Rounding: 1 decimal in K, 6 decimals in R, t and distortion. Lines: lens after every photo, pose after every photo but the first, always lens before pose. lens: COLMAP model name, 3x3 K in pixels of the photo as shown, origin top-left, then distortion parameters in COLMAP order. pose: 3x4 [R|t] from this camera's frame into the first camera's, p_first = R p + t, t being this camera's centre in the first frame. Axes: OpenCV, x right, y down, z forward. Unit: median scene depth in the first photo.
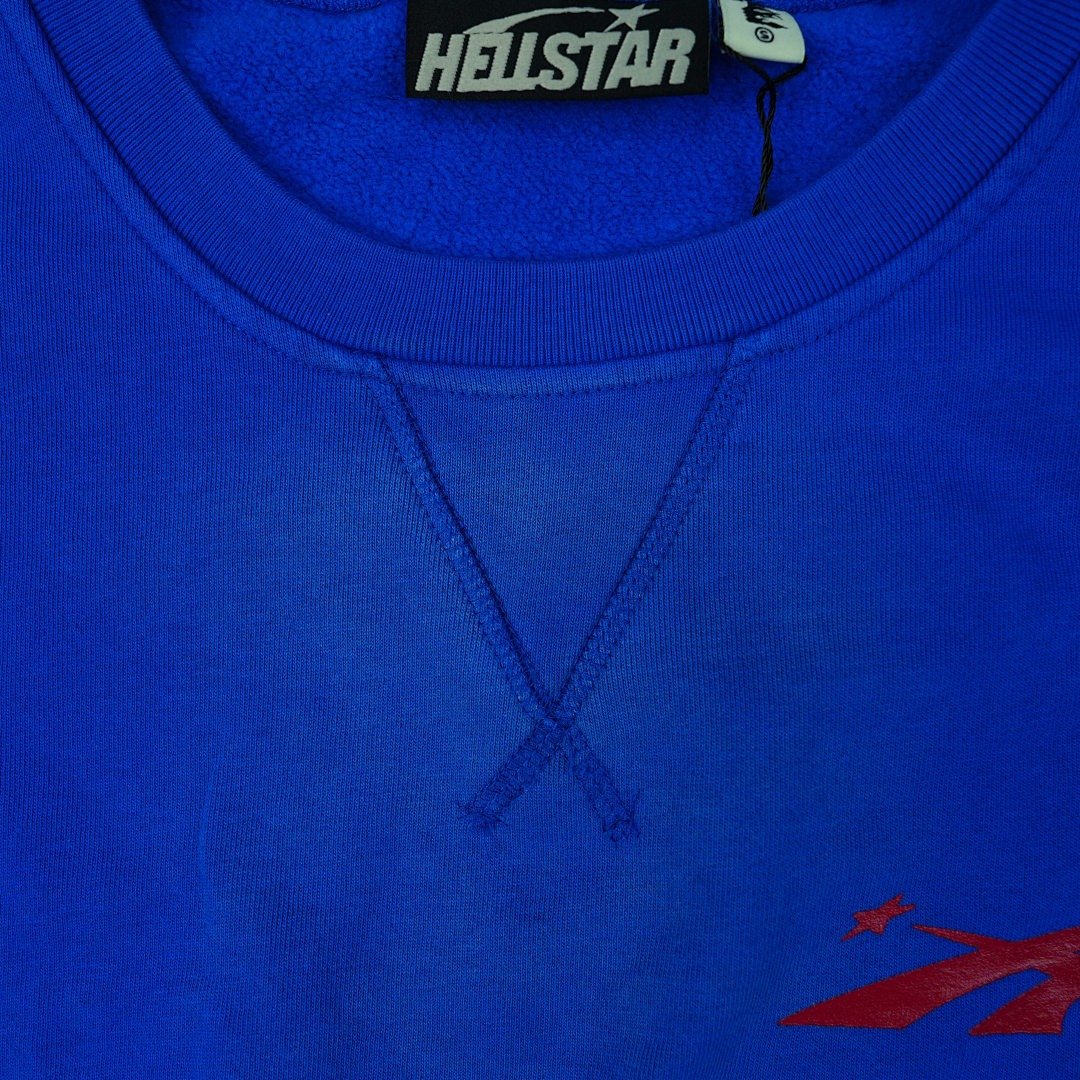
lens RADIAL K [[1119.8, 0, 540.0], [0, 1119.8, 540.0], [0, 0, 1]] dist [-0.013489, 0.018577]
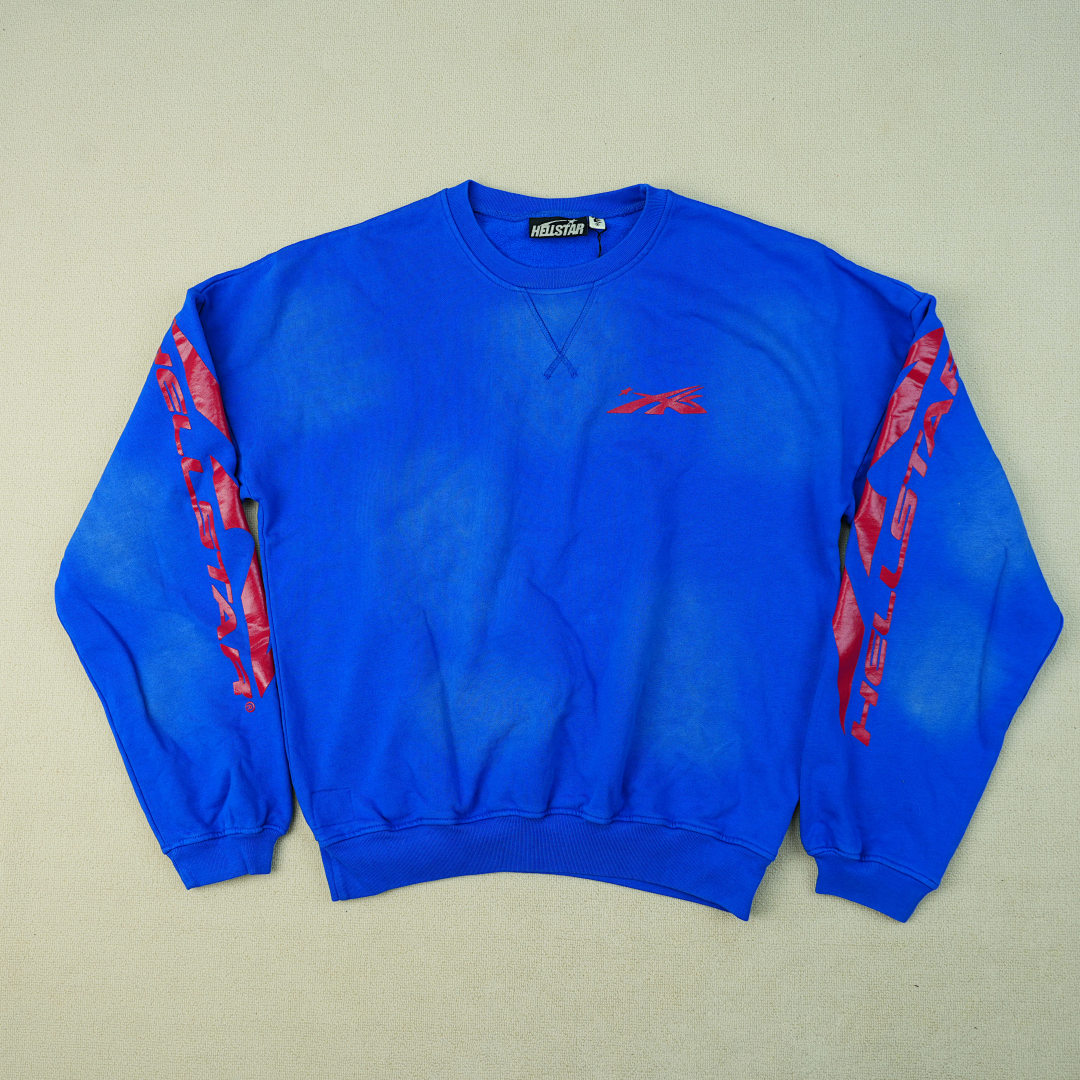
lens RADIAL K [[1119.8, 0, 540.0], [0, 1119.8, 540.0], [0, 0, 1]] dist [-0.013489, 0.018577]
pose [[0.999386, -0.024775, -0.024769, 0.022740], [0.022250, 0.994988, -0.097492, 1.488951], [0.027060, 0.096881, 0.994928, -3.981189]]
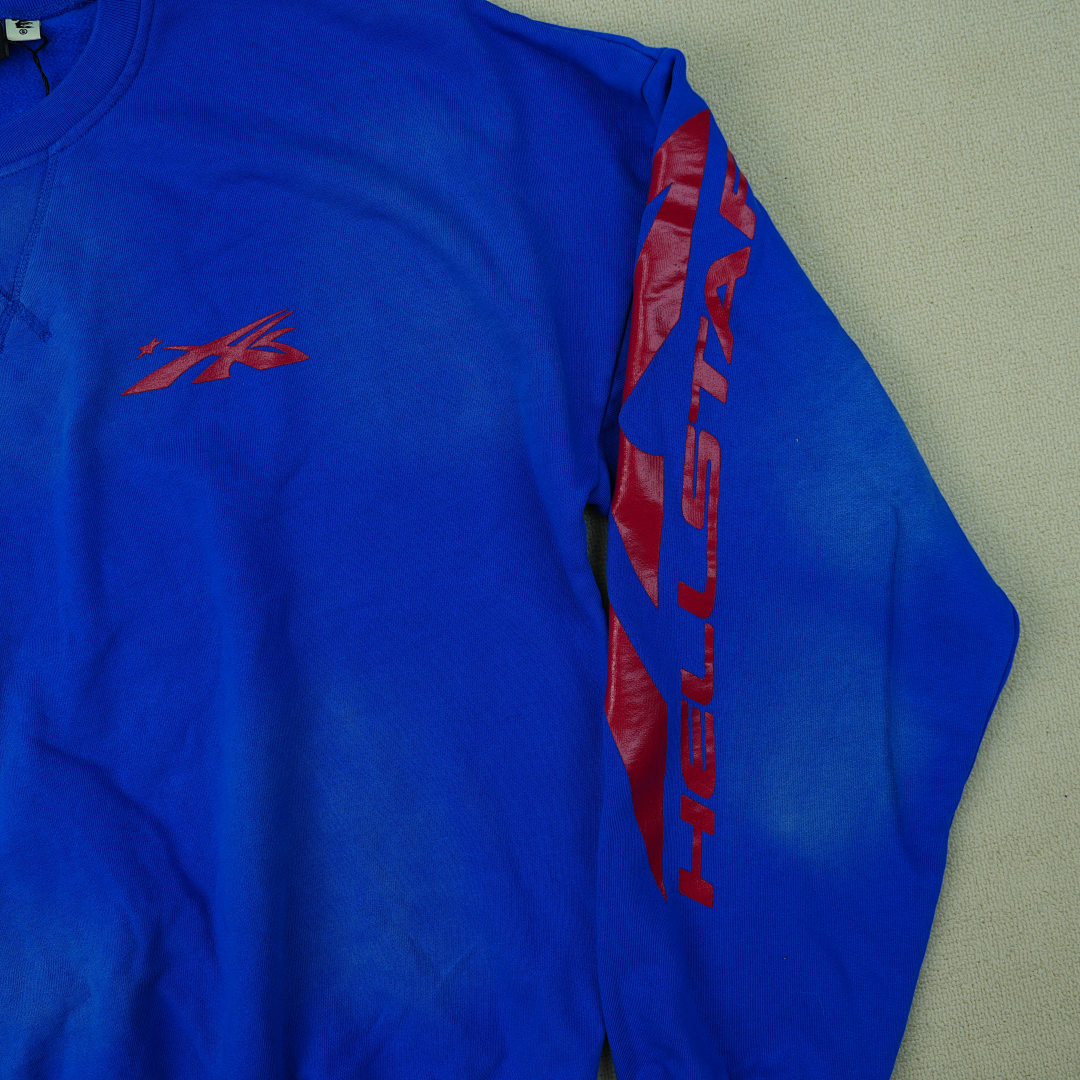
lens RADIAL K [[1119.8, 0, 540.0], [0, 1119.8, 540.0], [0, 0, 1]] dist [-0.013489, 0.018577]
pose [[0.973801, -0.226136, 0.023975, 1.035954], [0.225782, 0.974036, 0.016594, 0.944959], [-0.027105, -0.010747, 0.999575, -1.679625]]
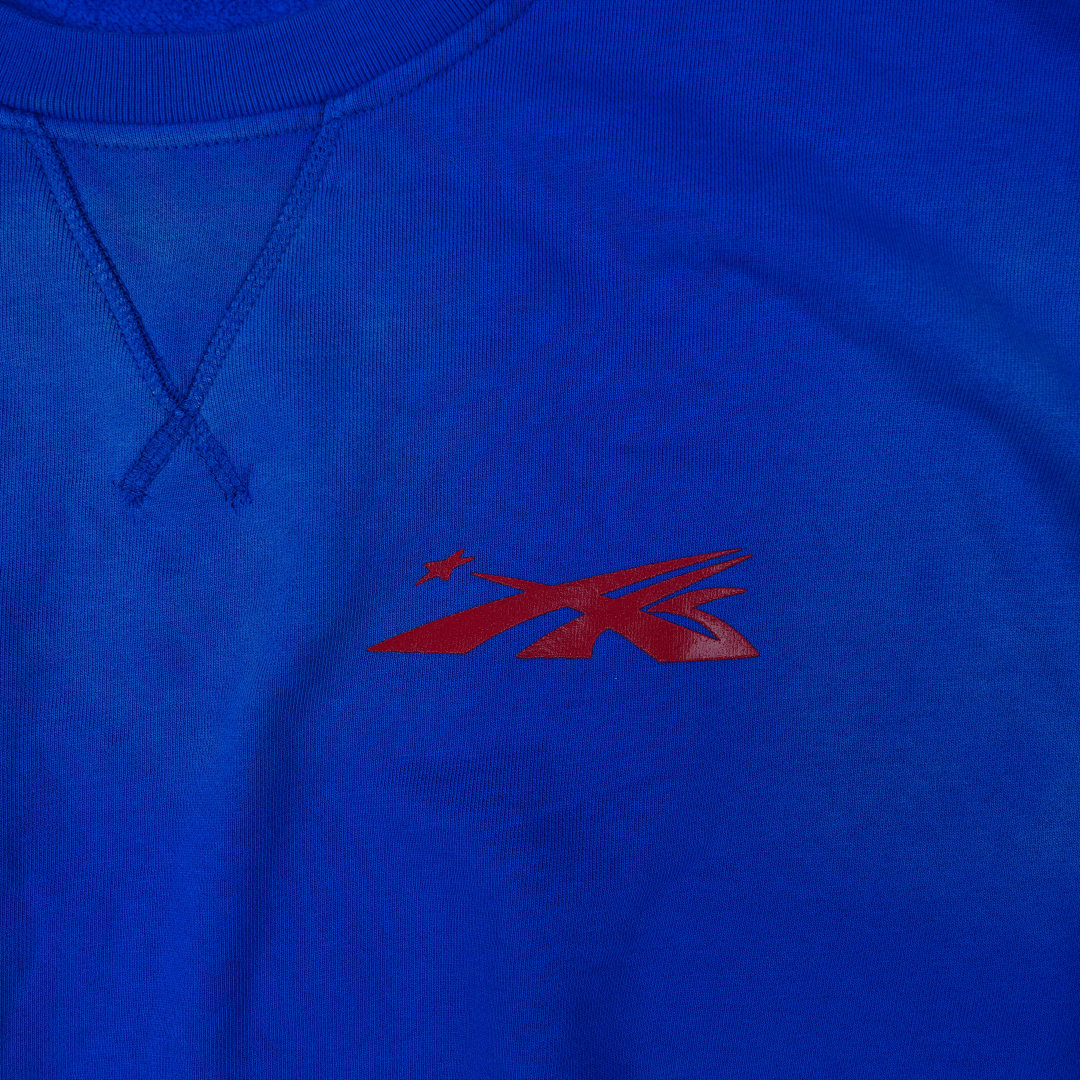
lens RADIAL K [[1119.8, 0, 540.0], [0, 1119.8, 540.0], [0, 0, 1]] dist [-0.013489, 0.018577]
pose [[0.999172, -0.006845, 0.040100, 0.358598], [0.003654, 0.996859, 0.079114, 0.206180], [-0.040516, -0.078902, 0.996059, -0.271390]]
